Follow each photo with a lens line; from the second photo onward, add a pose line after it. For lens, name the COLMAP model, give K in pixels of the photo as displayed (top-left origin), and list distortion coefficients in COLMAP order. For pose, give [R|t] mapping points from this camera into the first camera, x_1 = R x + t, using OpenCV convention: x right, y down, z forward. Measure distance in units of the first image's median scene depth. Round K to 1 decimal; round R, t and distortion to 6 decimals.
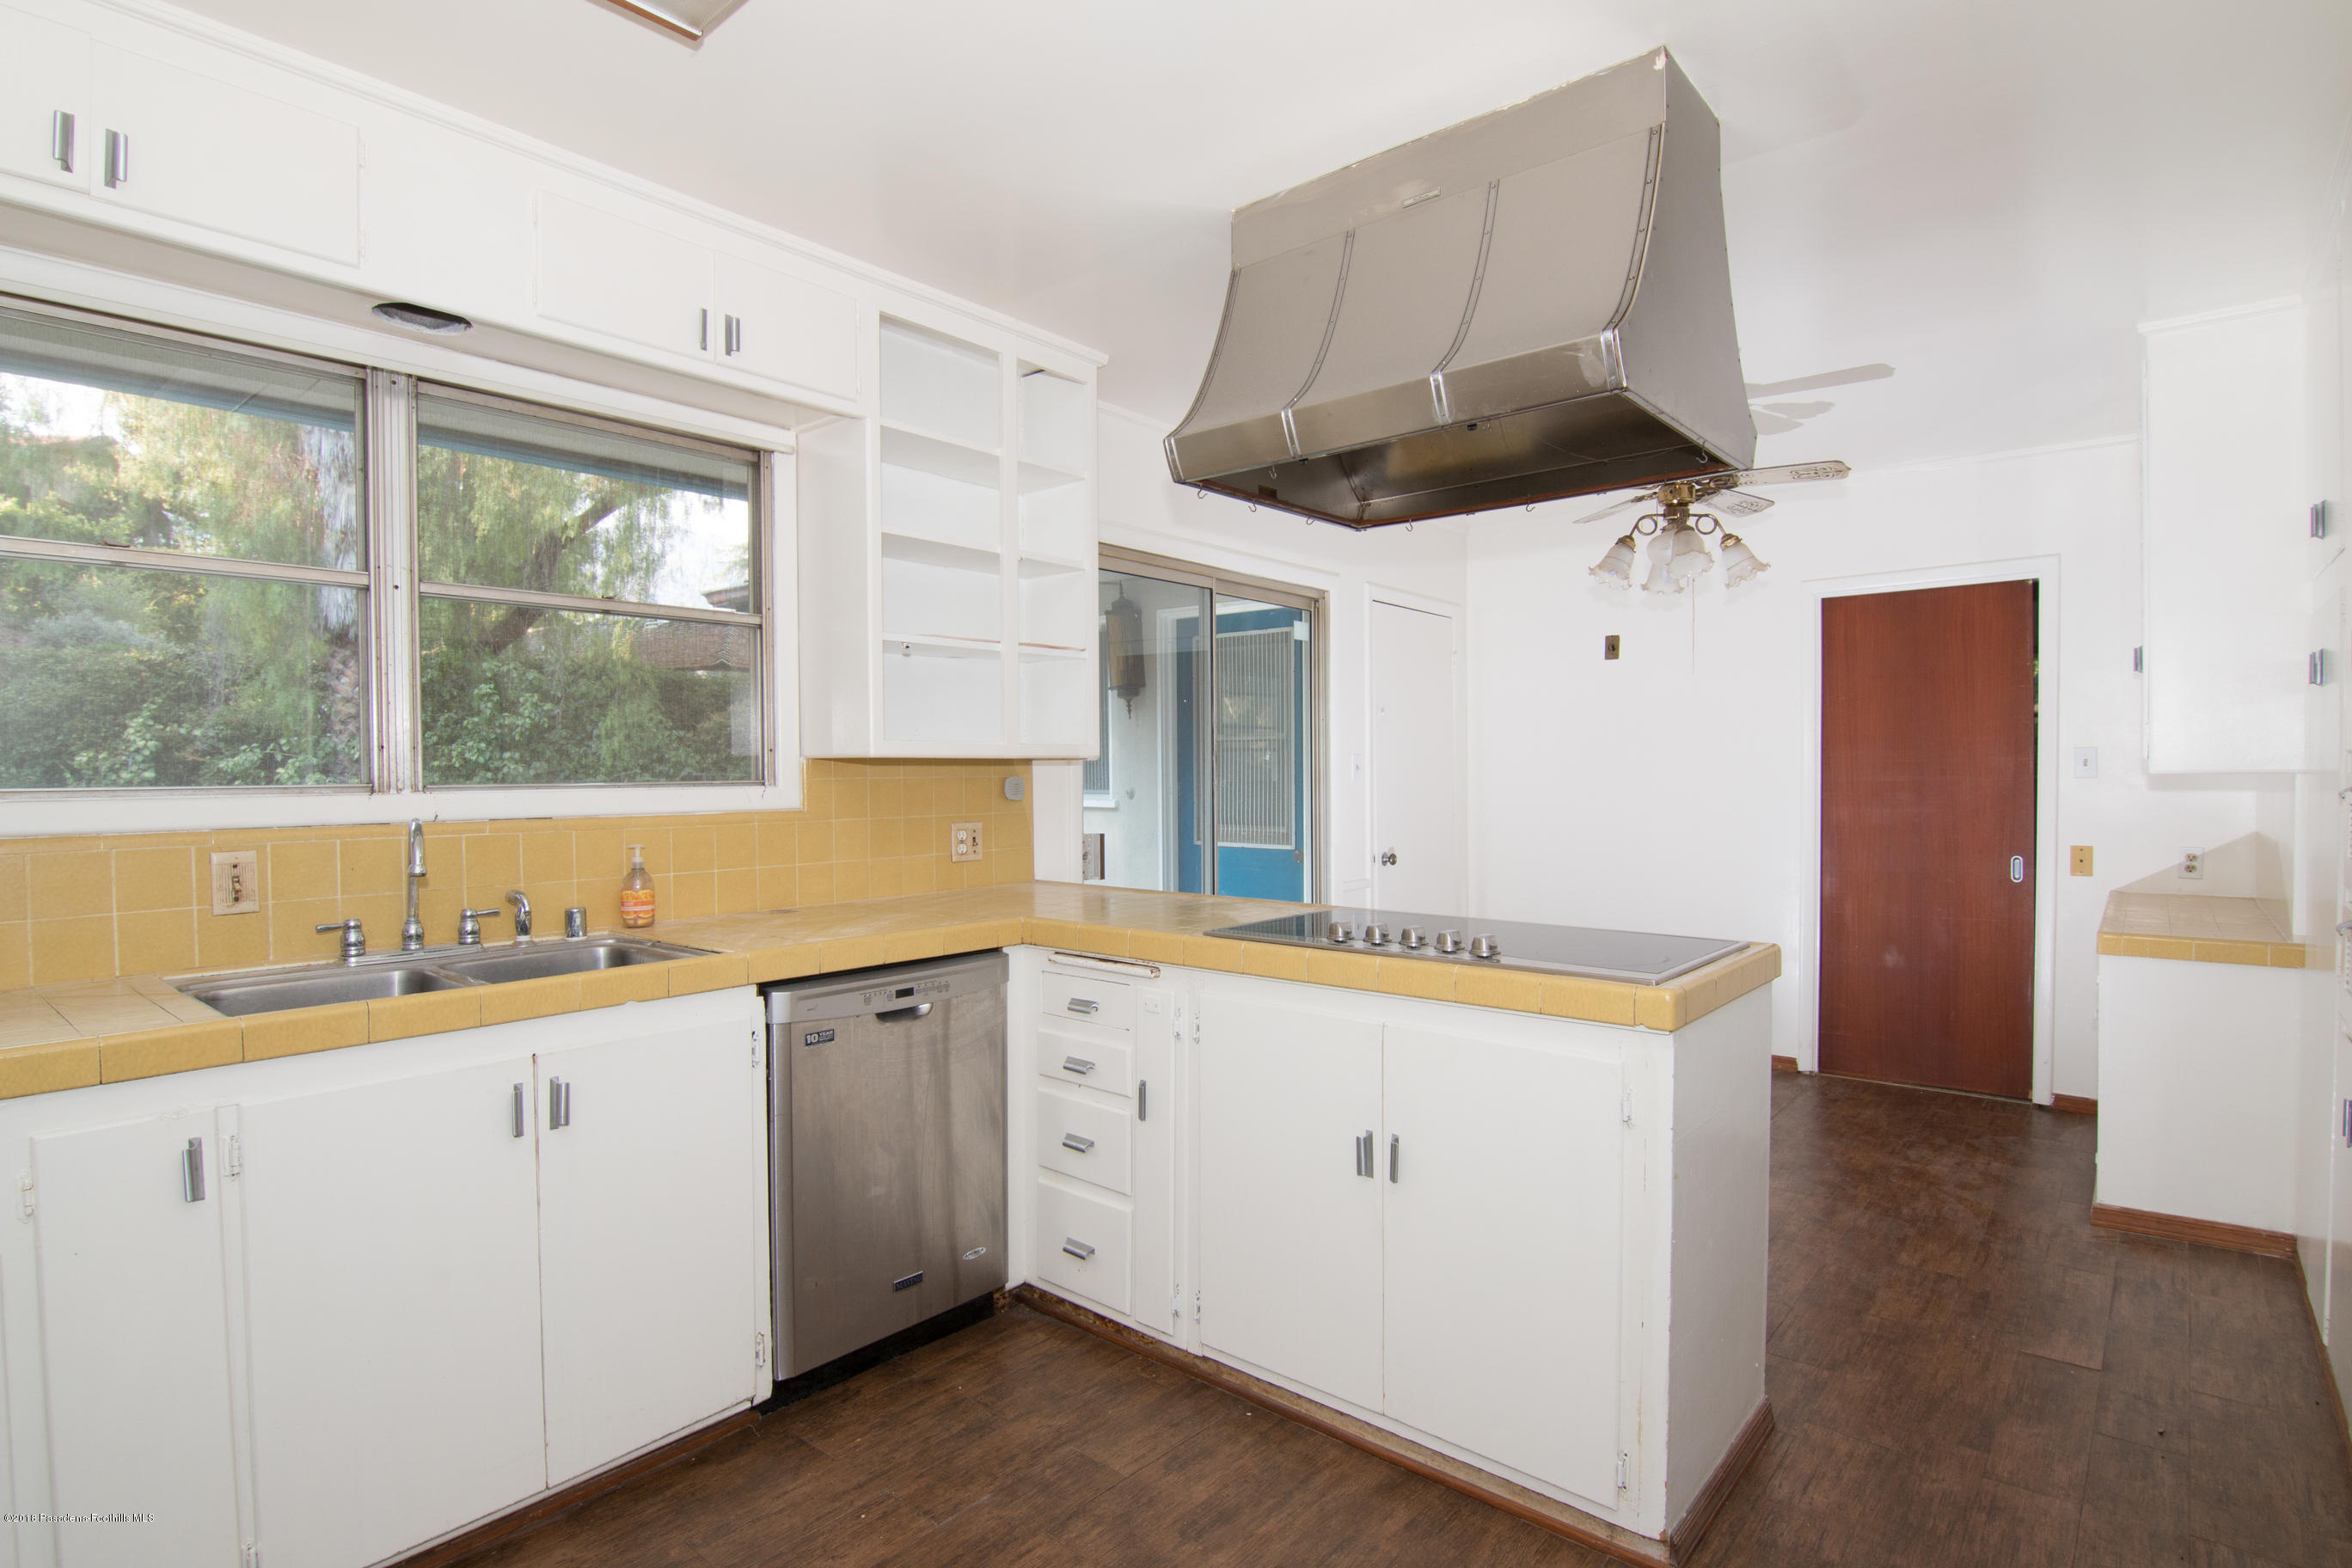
lens RADIAL K [[1196.8, 0, 1176.9], [0, 1196.8, 782.9], [0, 0, 1]] dist [-0.003405, -0.005580]
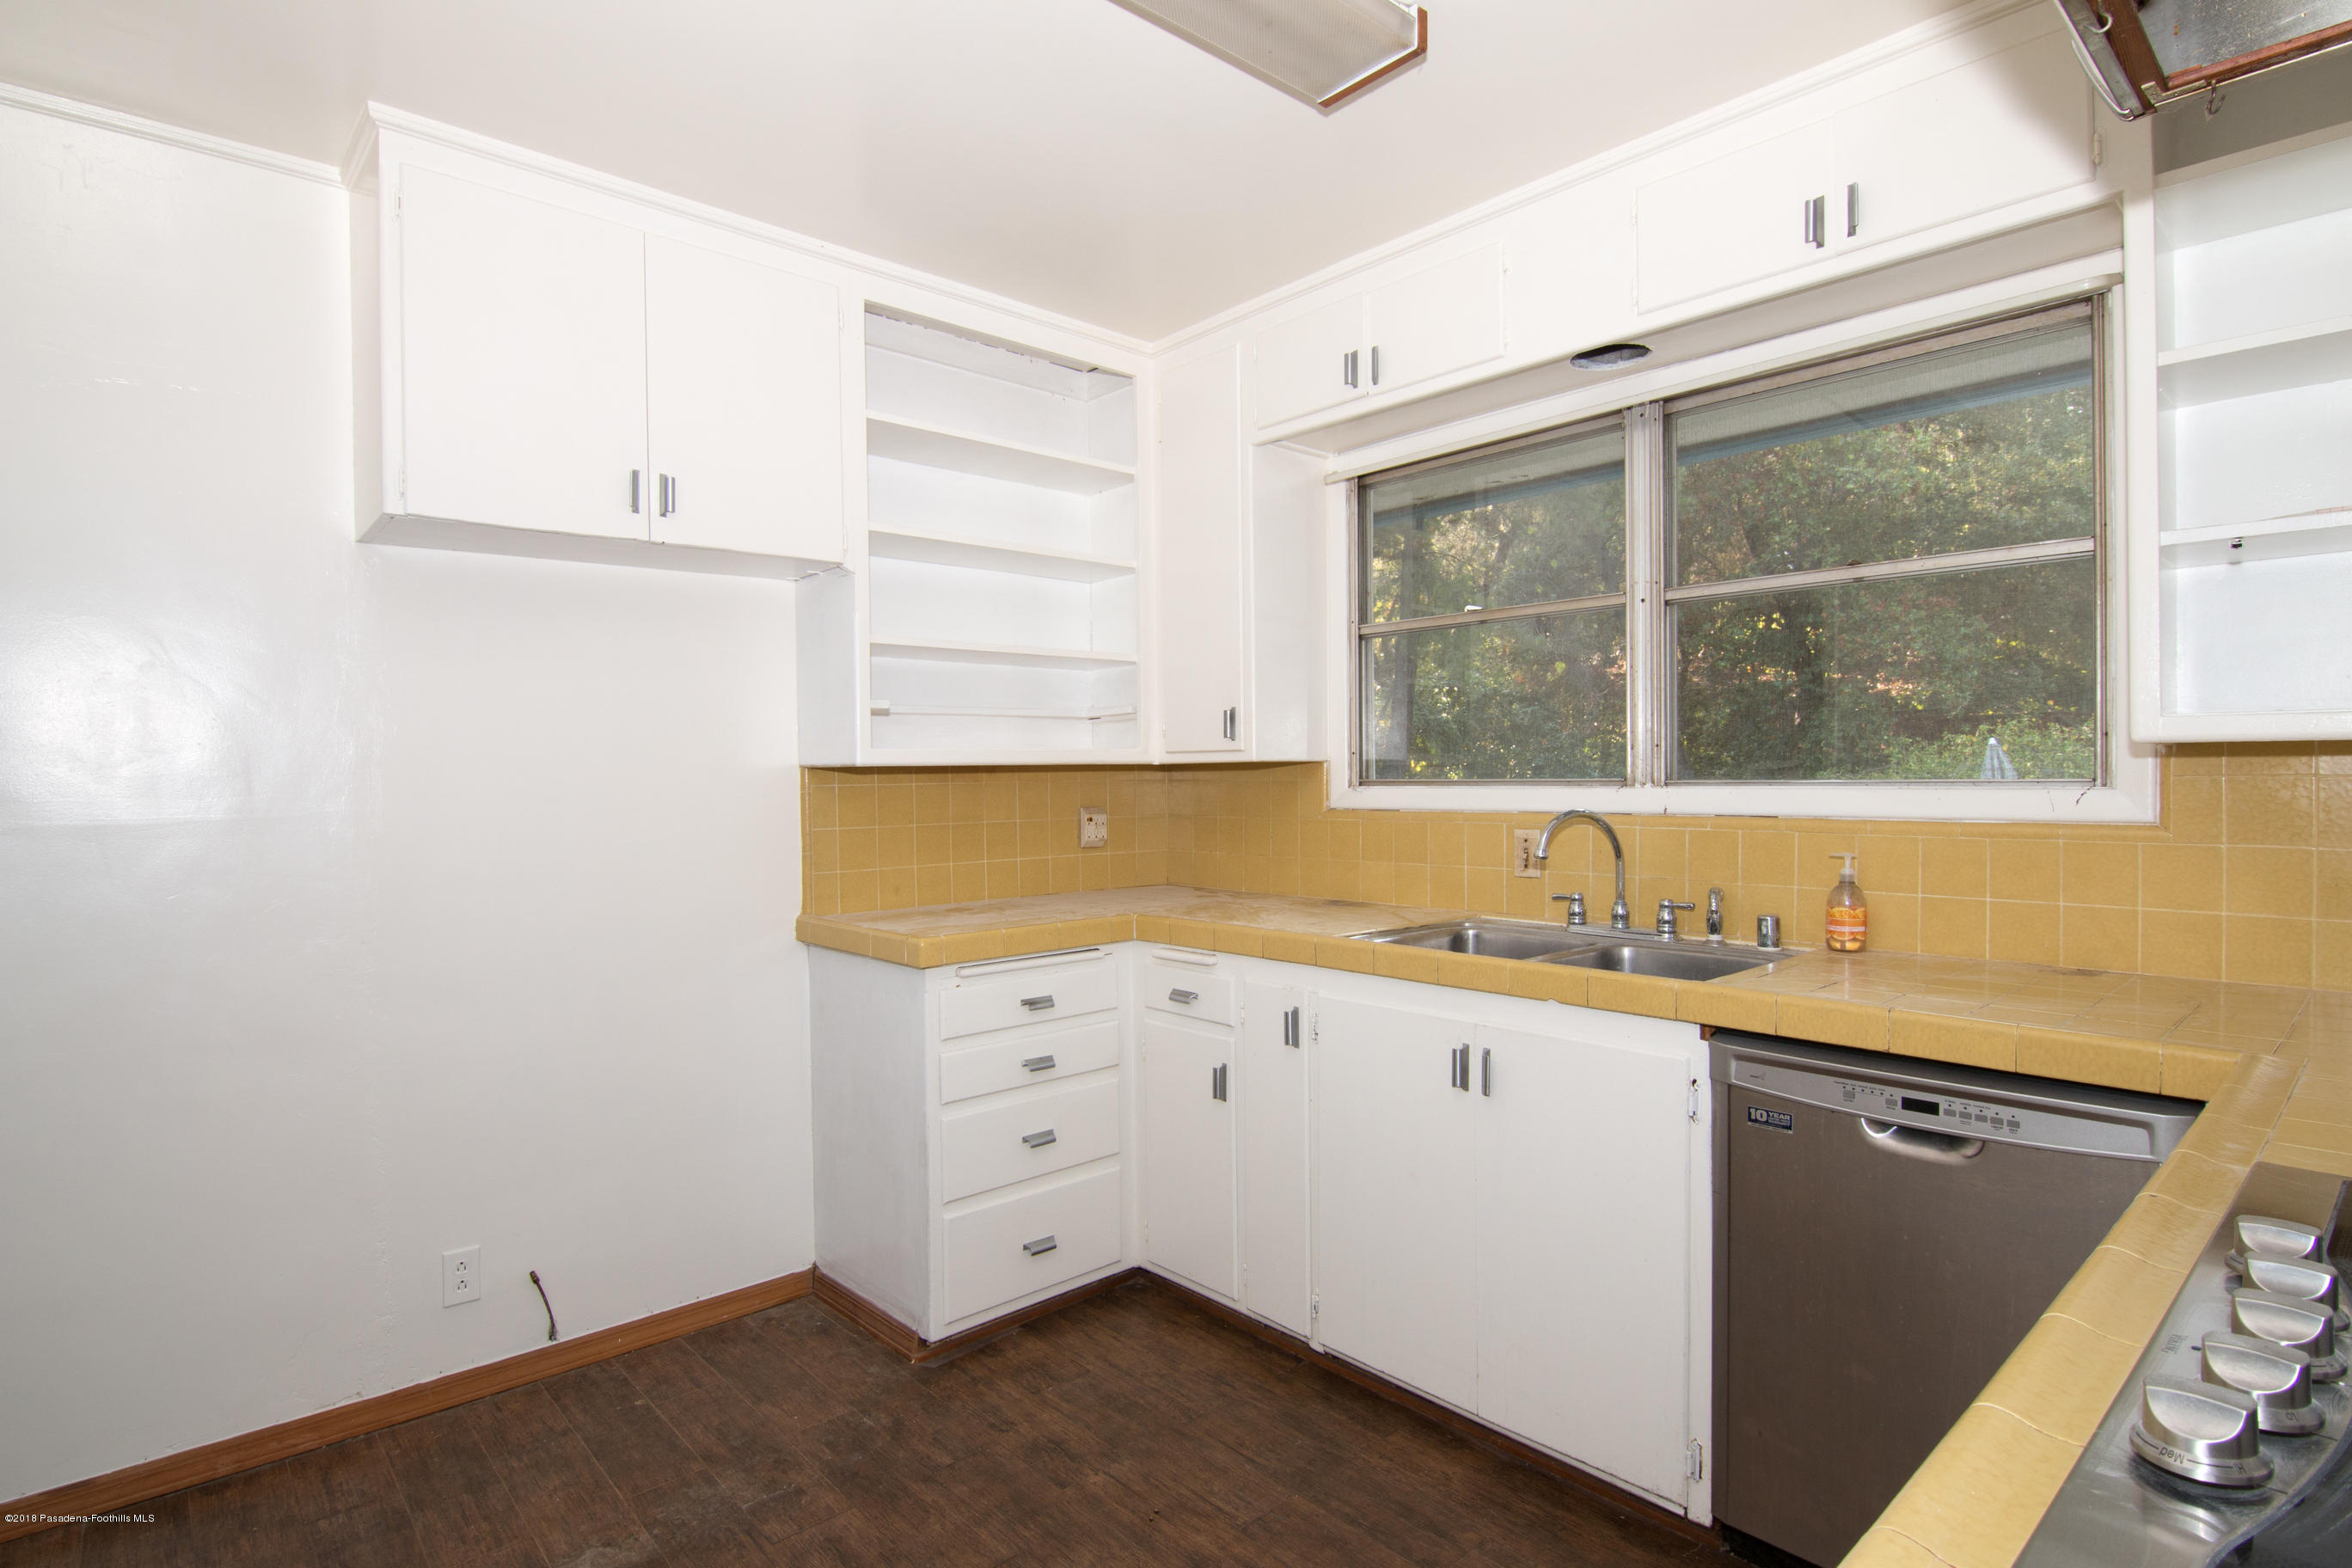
lens RADIAL K [[1196.8, 0, 1177.1], [0, 1196.8, 785.7], [0, 0, 1]] dist [-0.003405, -0.005580]
pose [[-0.135047, 0.018008, -0.990676, 0.498021], [-0.002223, 0.999827, 0.018478, -0.011979], [0.990837, 0.004697, -0.134983, 0.719884]]
